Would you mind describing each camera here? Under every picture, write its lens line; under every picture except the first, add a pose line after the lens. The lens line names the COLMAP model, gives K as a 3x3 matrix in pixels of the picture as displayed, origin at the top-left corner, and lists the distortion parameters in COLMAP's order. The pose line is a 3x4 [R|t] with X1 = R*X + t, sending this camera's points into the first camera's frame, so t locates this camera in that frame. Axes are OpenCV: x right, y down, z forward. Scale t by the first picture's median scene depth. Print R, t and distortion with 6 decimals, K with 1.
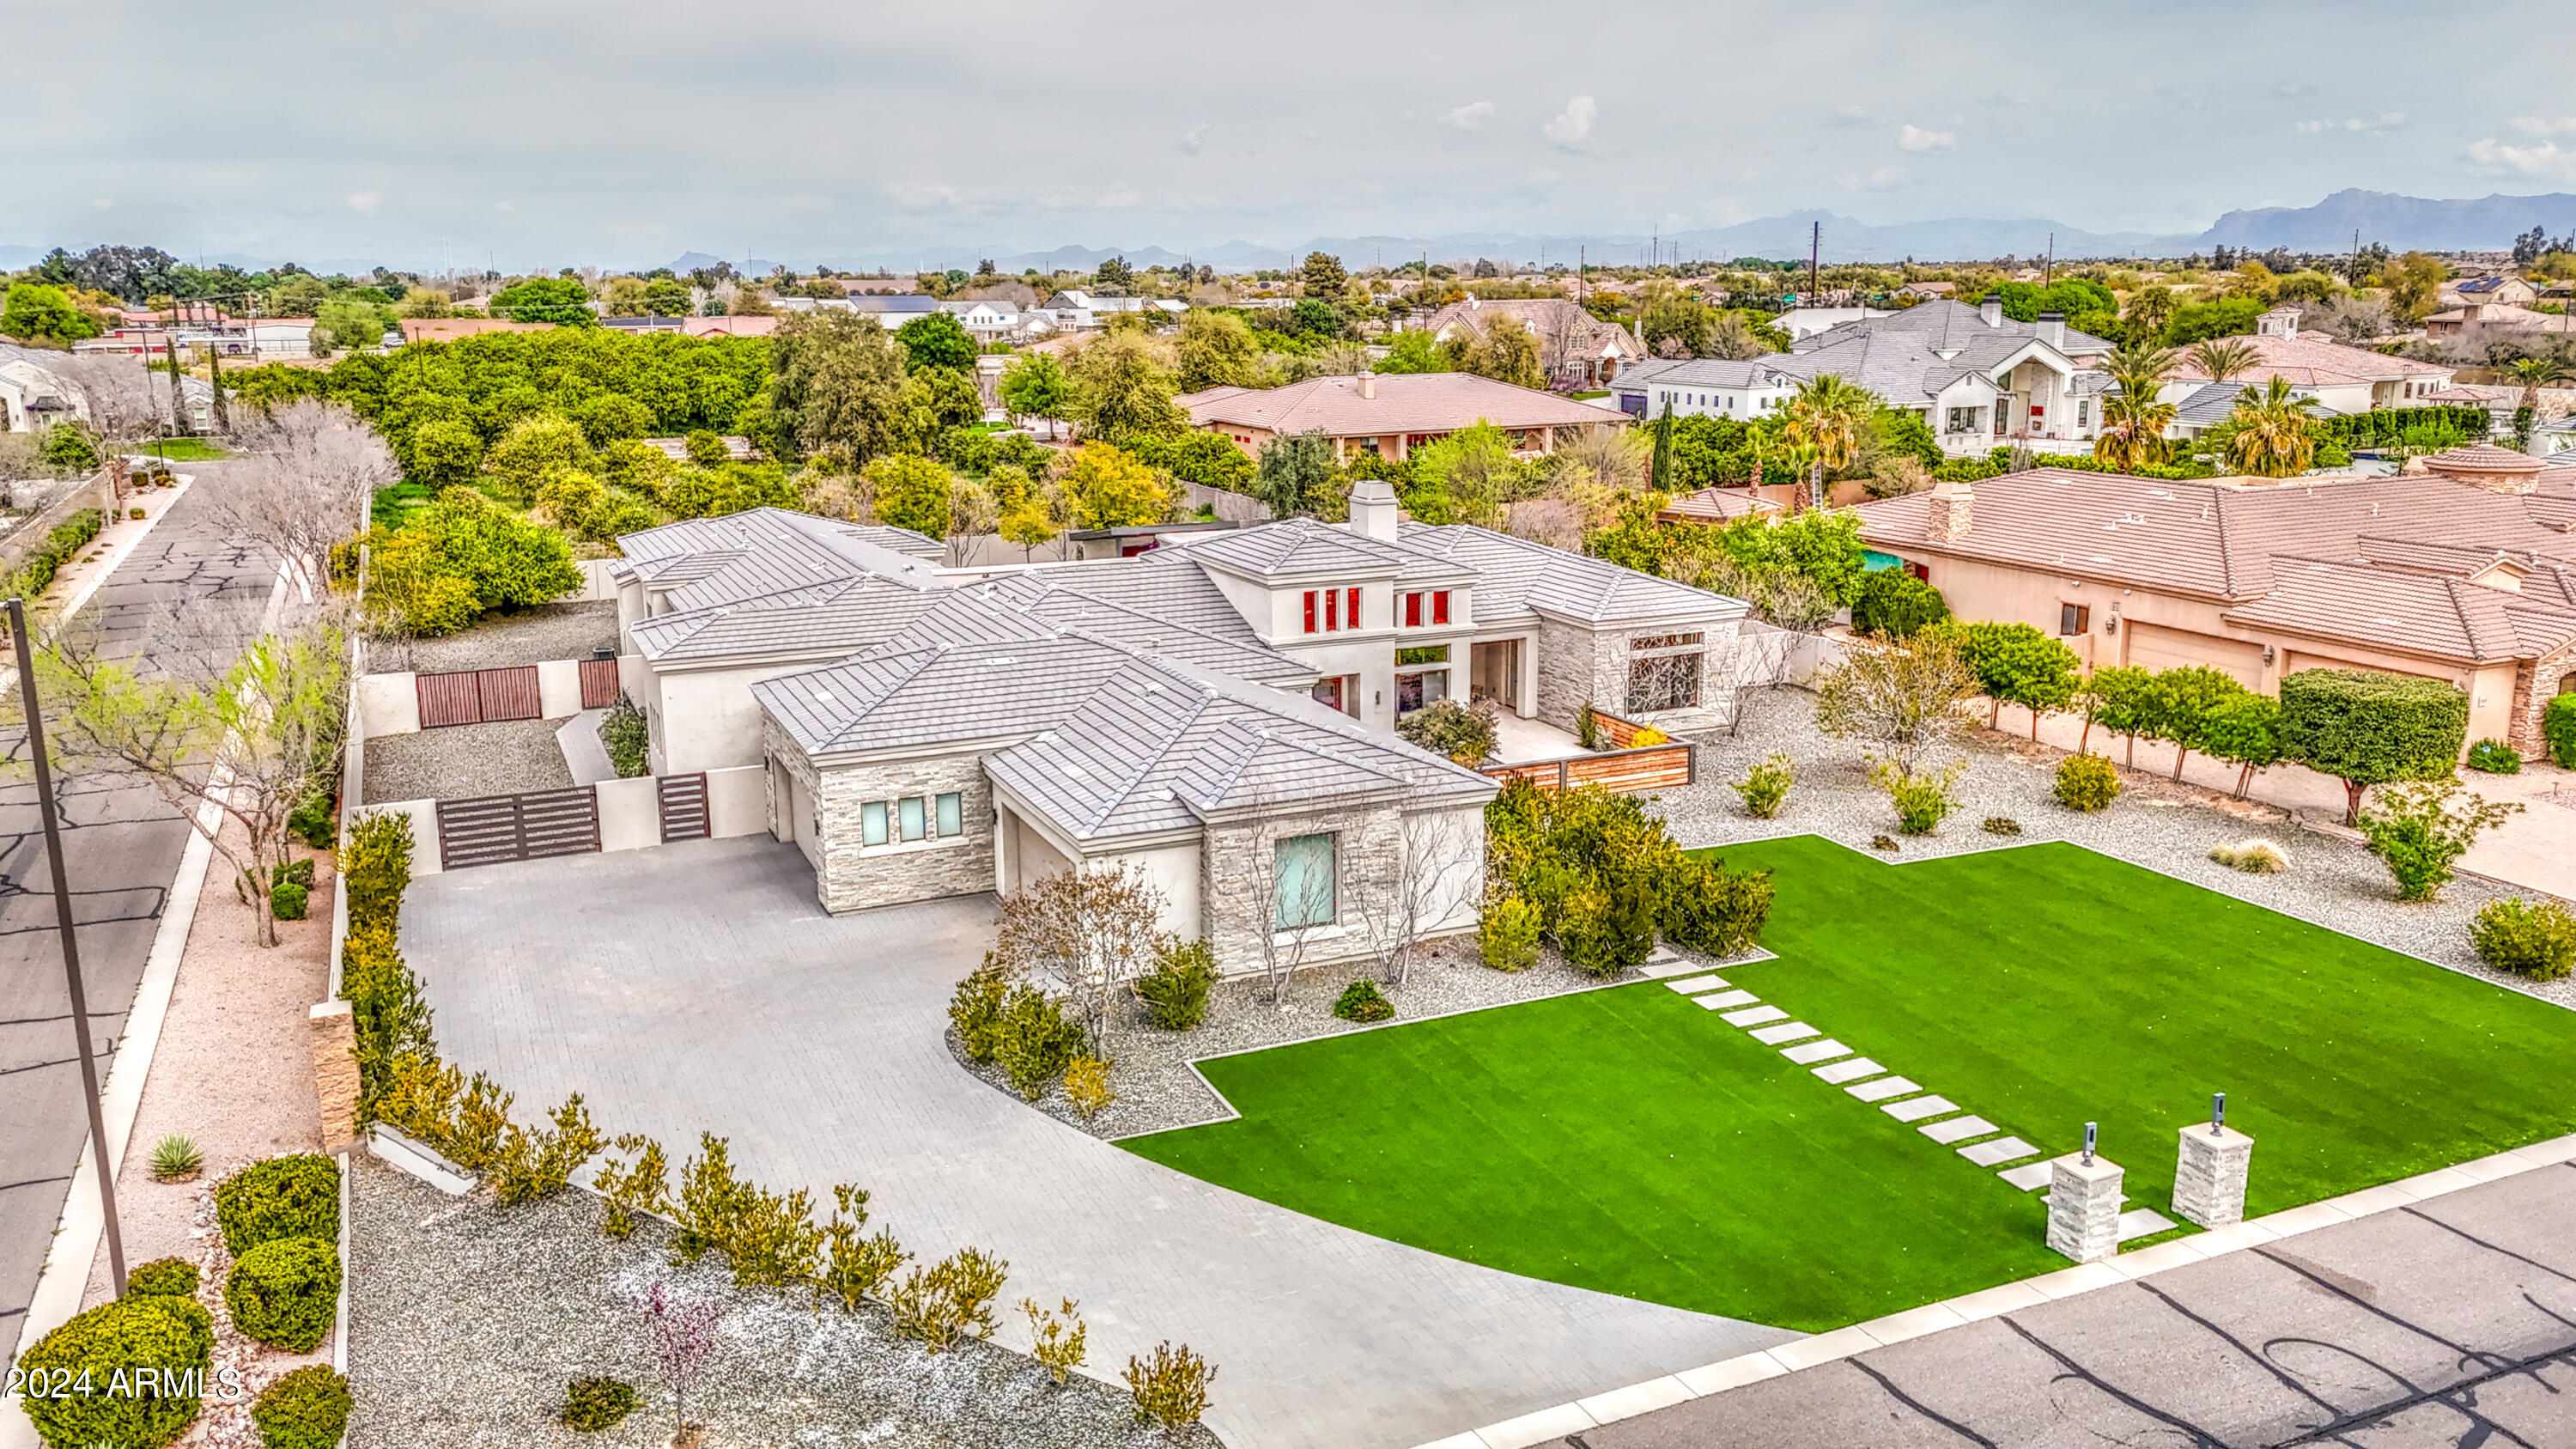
lens RADIAL K [[1960.1, 0, 1295.6], [0, 1960.1, 722.0], [0, 0, 1]] dist [0.092261, -0.092097]
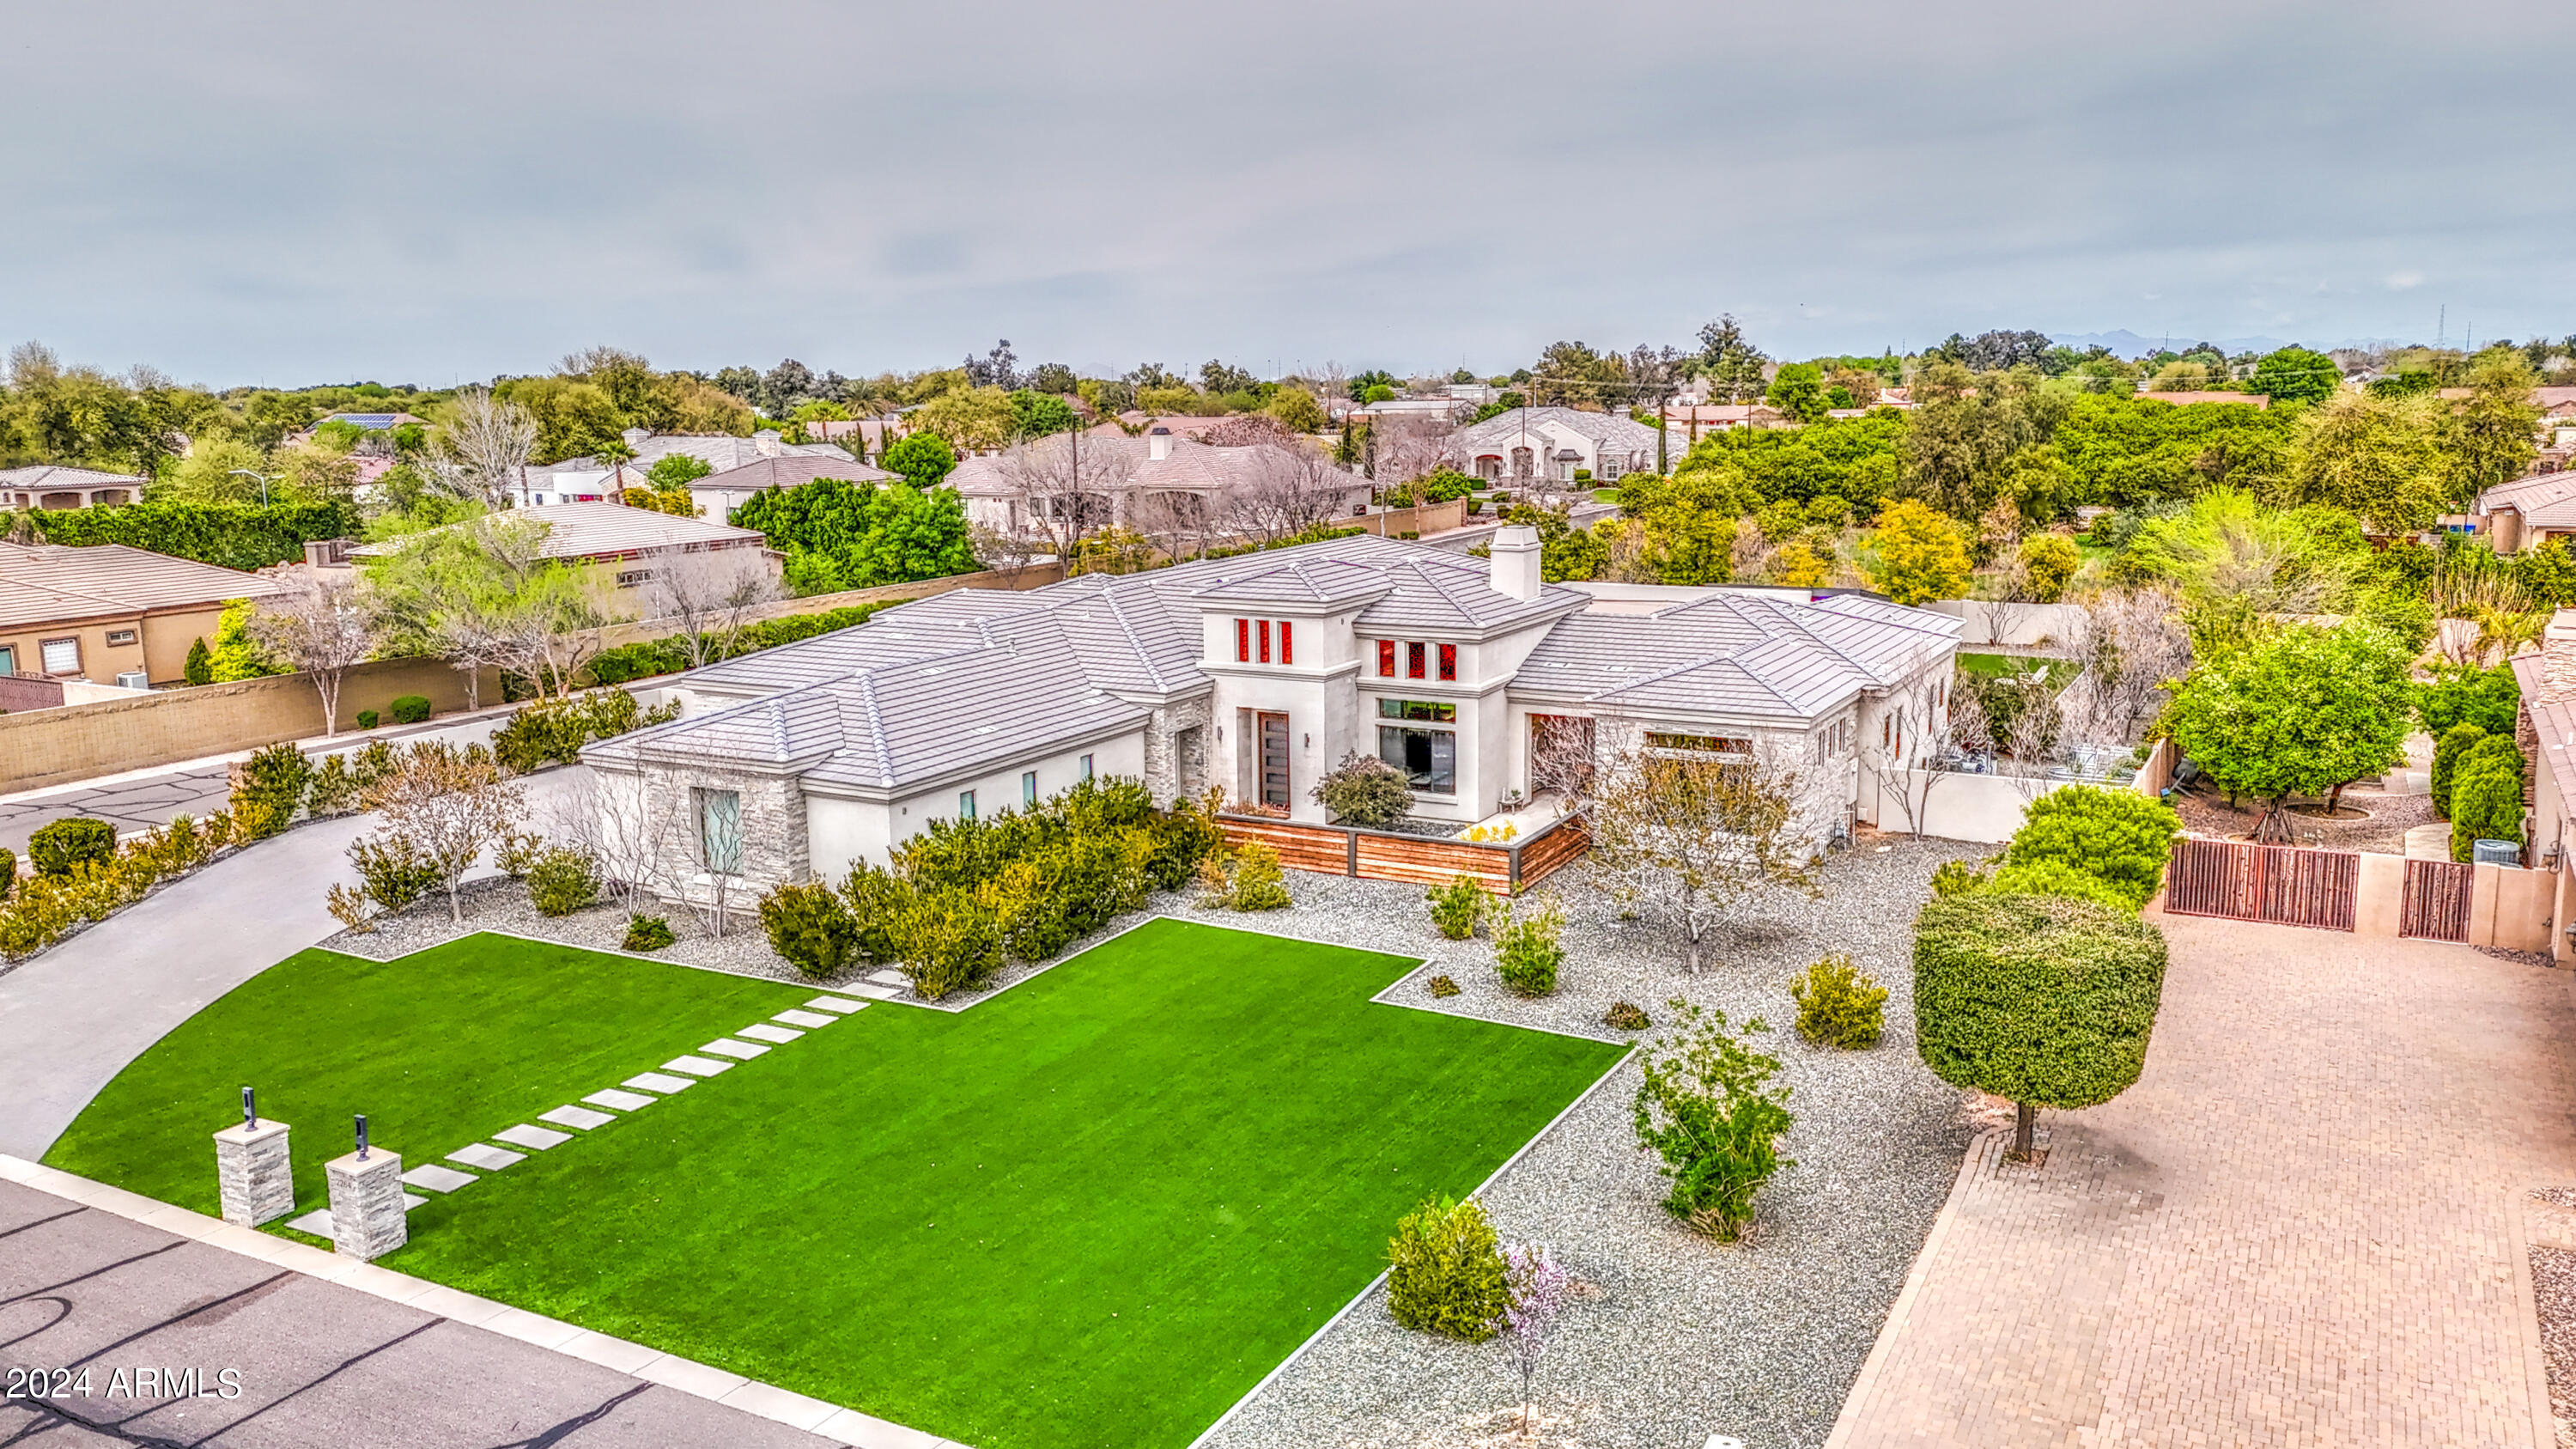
lens RADIAL K [[1960.1, 0, 1274.9], [0, 1960.1, 742.2], [0, 0, 1]] dist [0.092261, -0.092097]
pose [[0.589957, 0.144927, -0.794322, 0.834258], [-0.168032, 0.984258, 0.054781, -0.064631], [0.789757, 0.101153, 0.605022, 0.437075]]
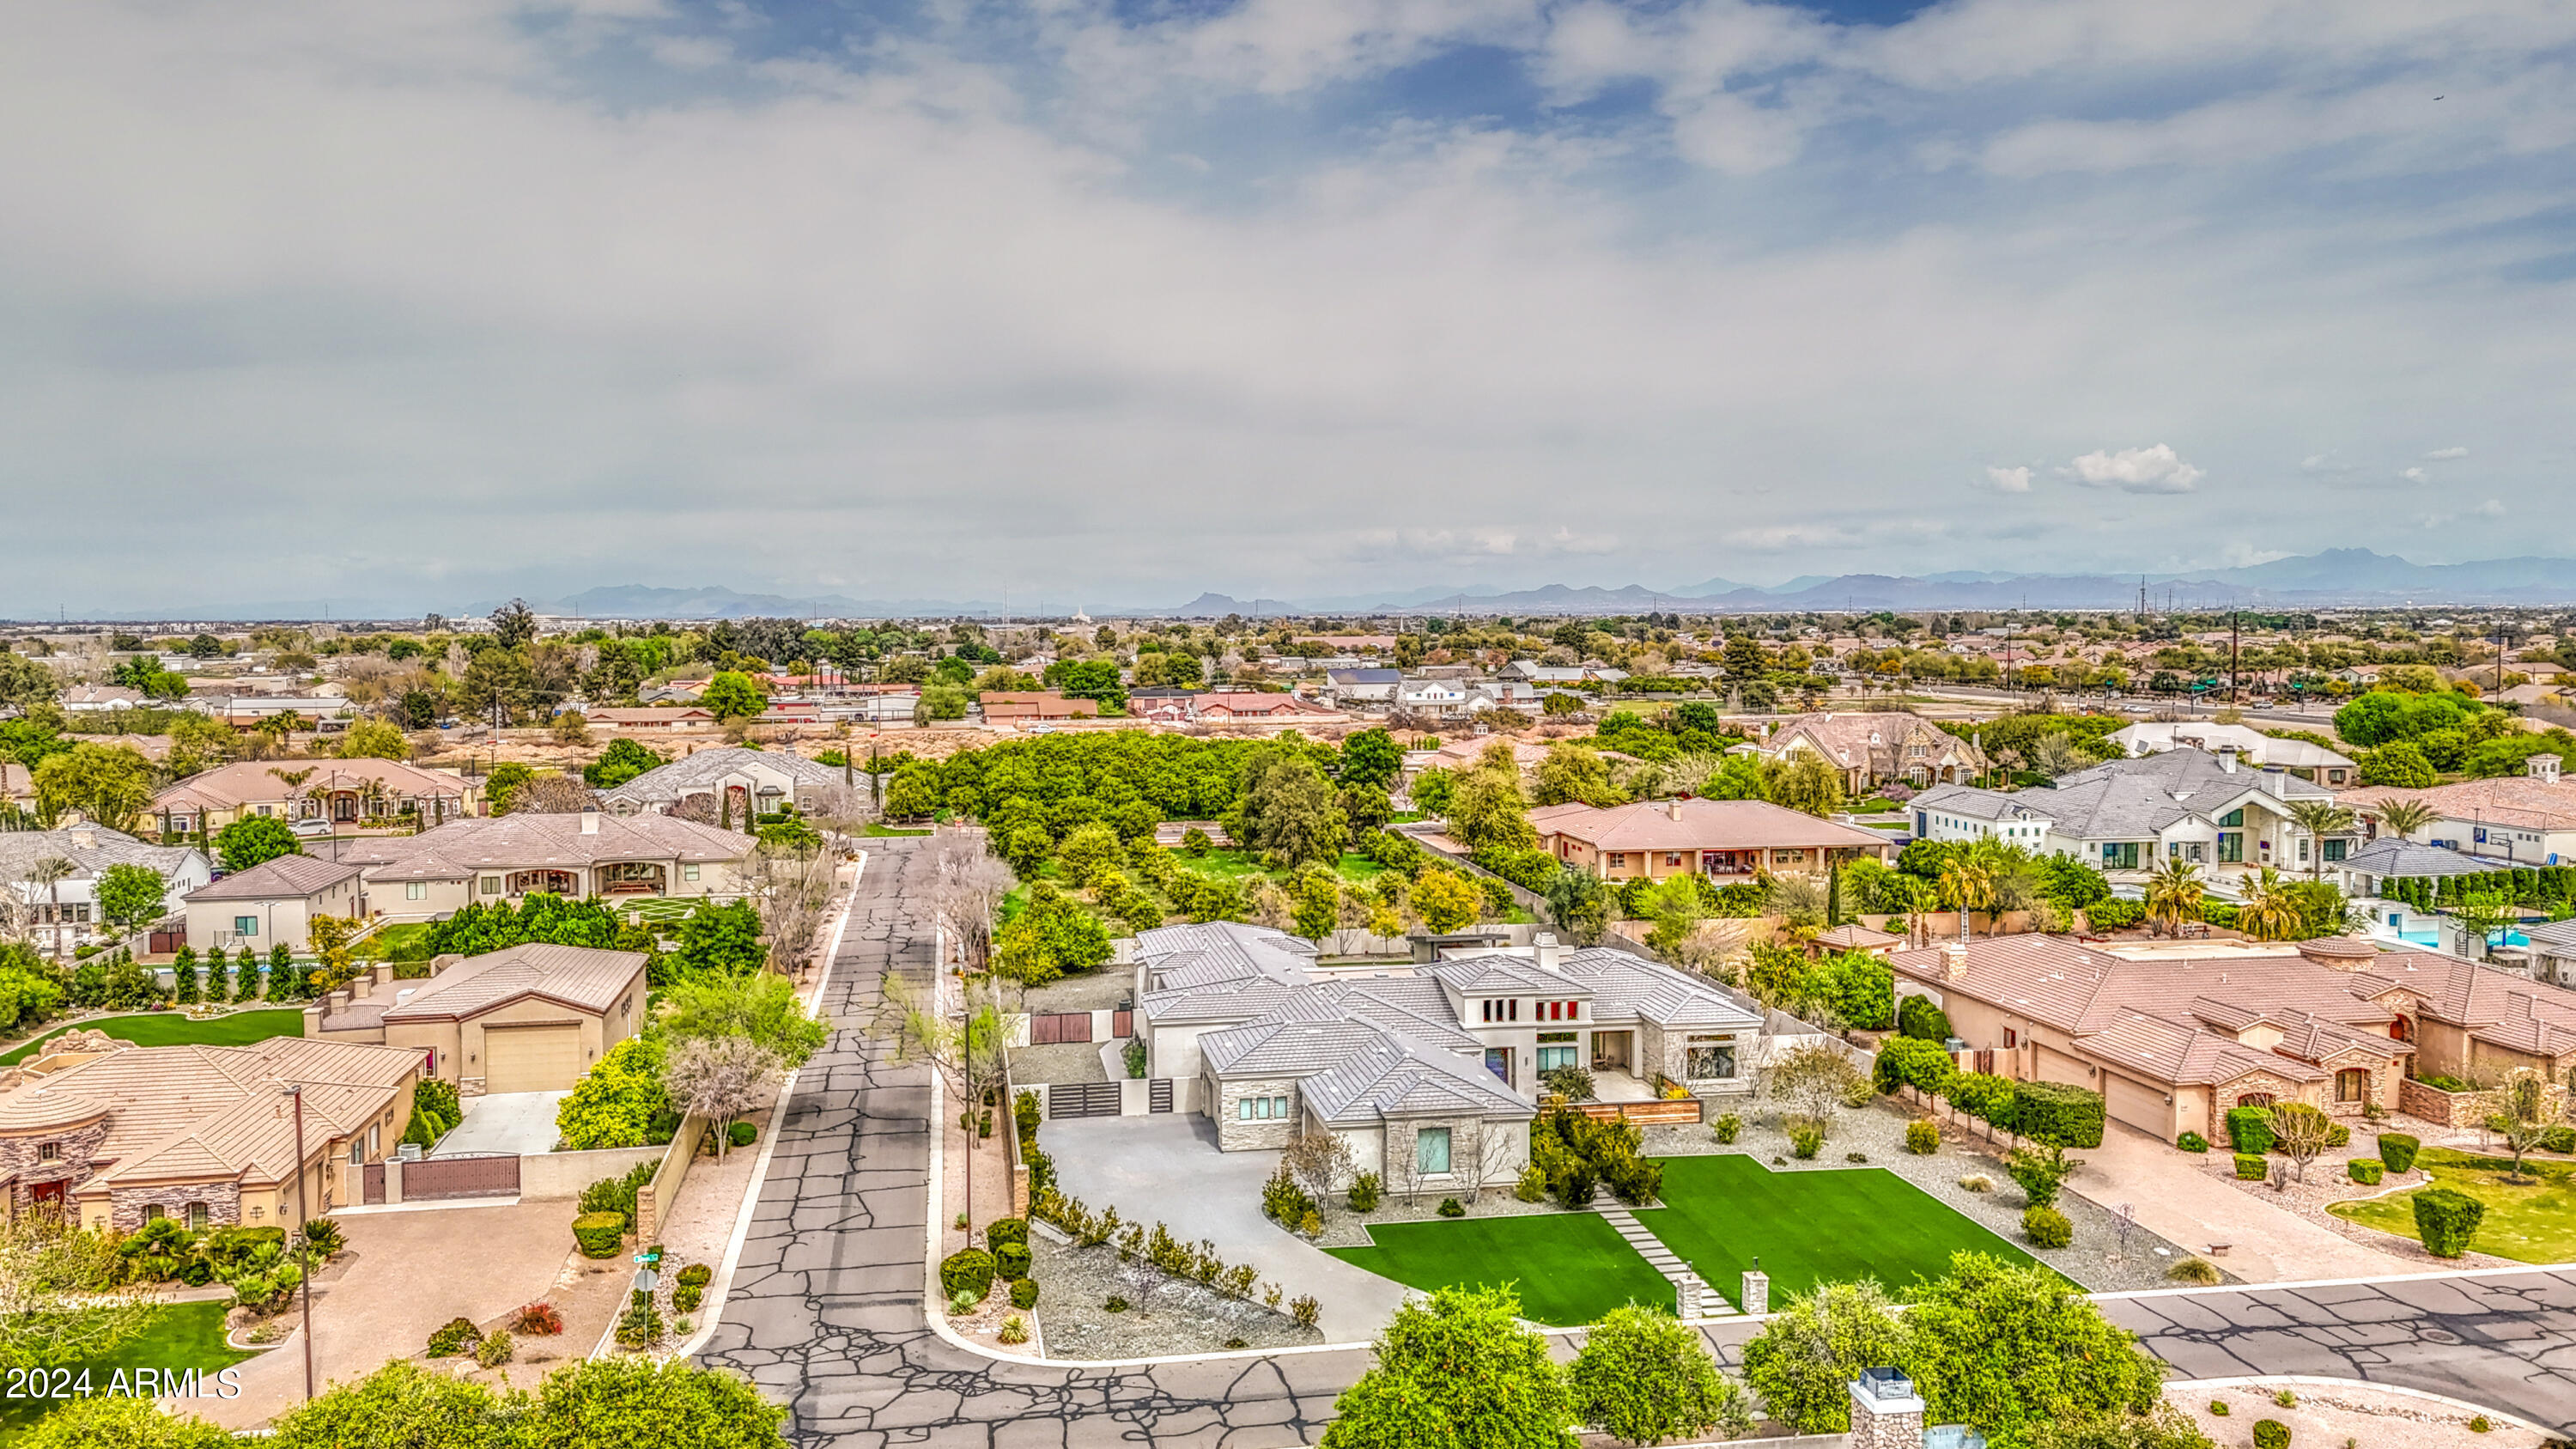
lens RADIAL K [[1960.1, 0, 1263.5], [0, 1960.1, 709.6], [0, 0, 1]] dist [0.092261, -0.092097]
pose [[0.966106, 0.015620, -0.257671, 0.287263], [-0.058539, 0.985421, -0.159748, -0.028924], [0.251419, 0.169417, 0.952935, -0.903101]]
